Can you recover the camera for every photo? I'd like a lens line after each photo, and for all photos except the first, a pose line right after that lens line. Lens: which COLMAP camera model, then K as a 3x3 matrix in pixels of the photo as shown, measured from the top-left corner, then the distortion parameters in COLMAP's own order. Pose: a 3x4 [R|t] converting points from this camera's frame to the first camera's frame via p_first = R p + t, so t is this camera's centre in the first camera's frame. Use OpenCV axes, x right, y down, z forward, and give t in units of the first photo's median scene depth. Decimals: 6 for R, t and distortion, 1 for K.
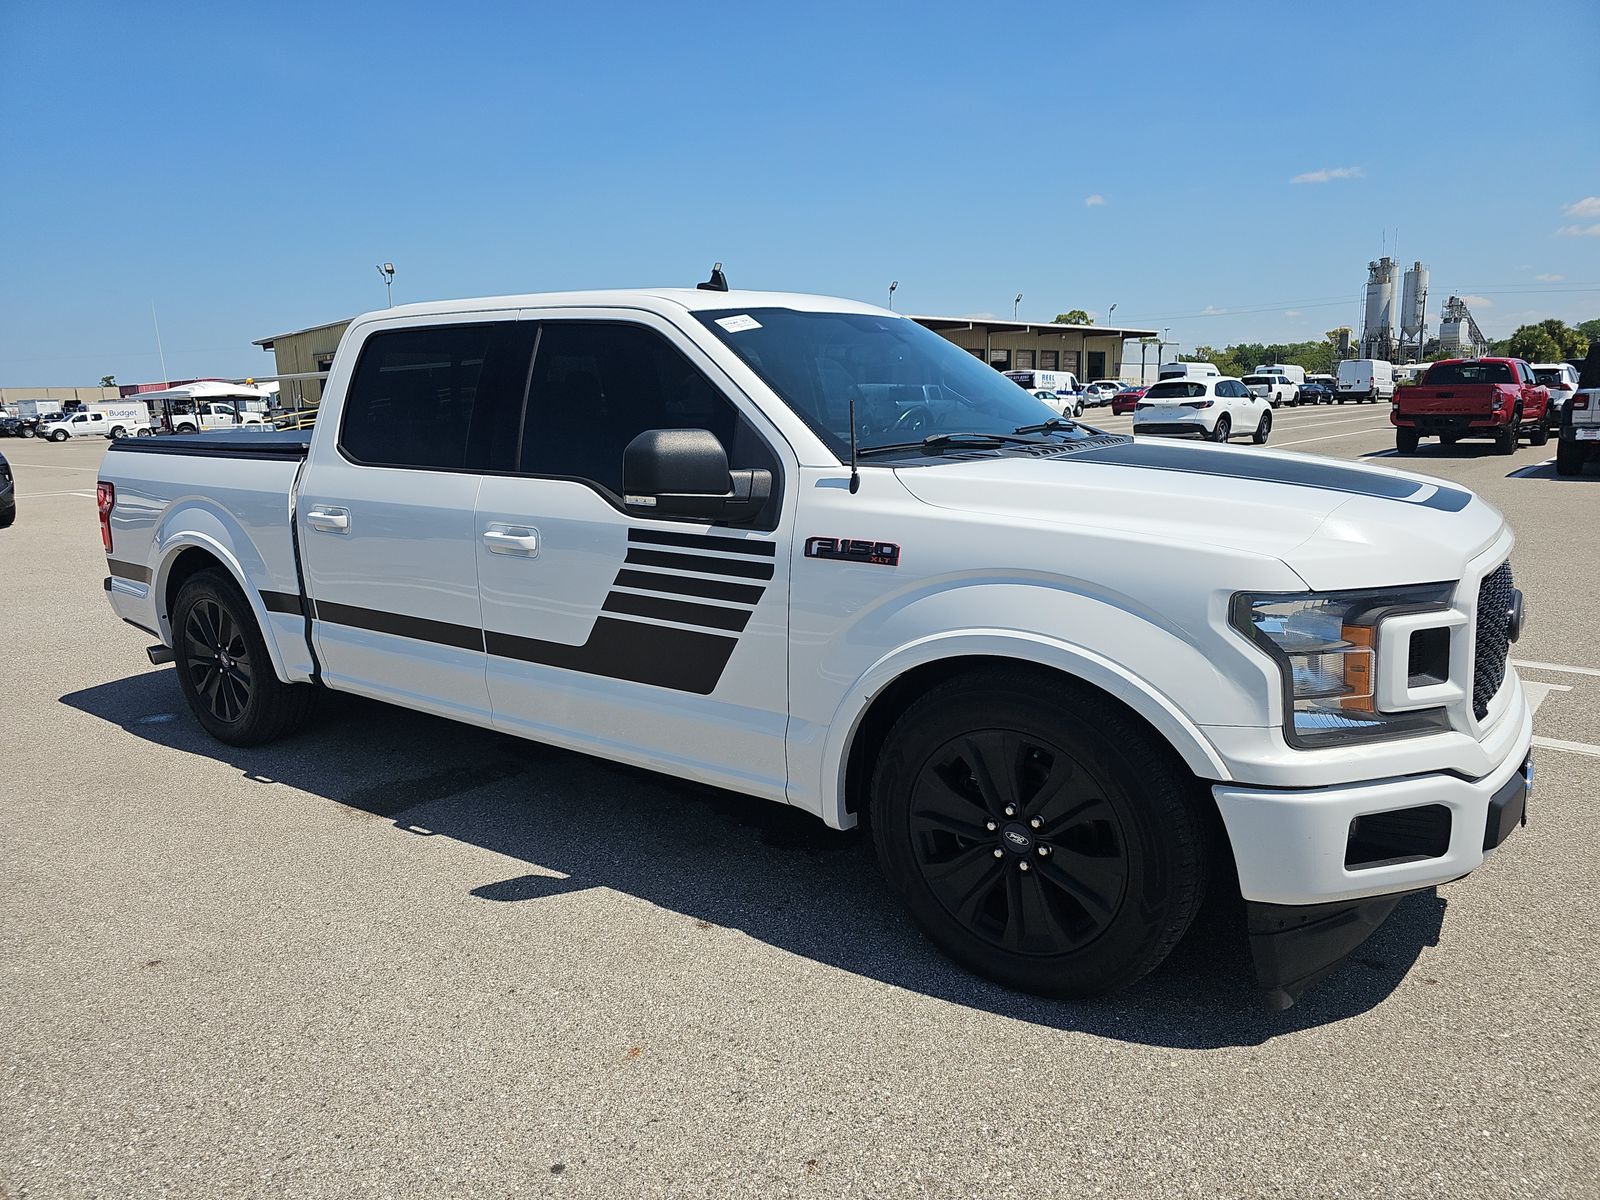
lens RADIAL K [[1077.0, 0, 809.2], [0, 1077.0, 605.1], [0, 0, 1]] dist [0.029977, -0.018723]
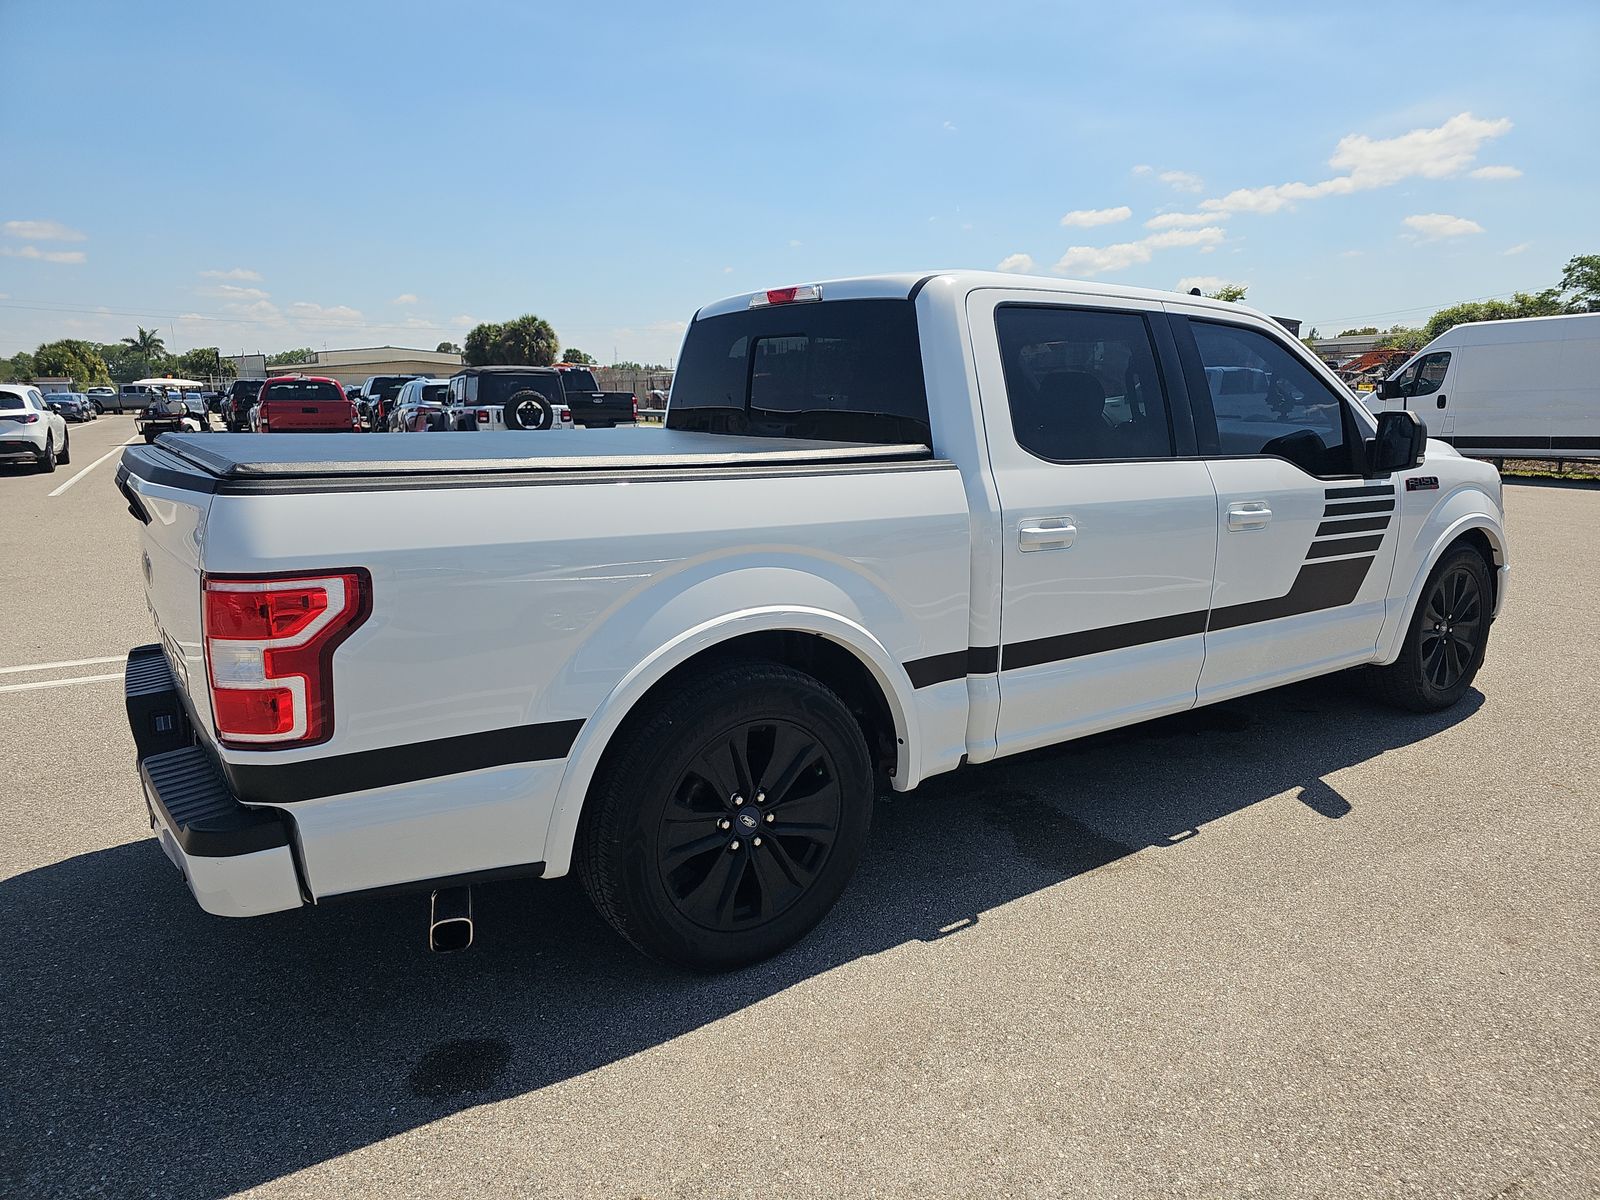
lens RADIAL K [[1077.0, 0, 813.2], [0, 1077.0, 601.8], [0, 0, 1]] dist [0.029977, -0.018723]
pose [[0.336537, -0.158296, 0.928270, -0.230376], [0.177800, 0.978720, 0.102439, -0.026198], [-0.924732, 0.130572, 0.357521, 0.162094]]
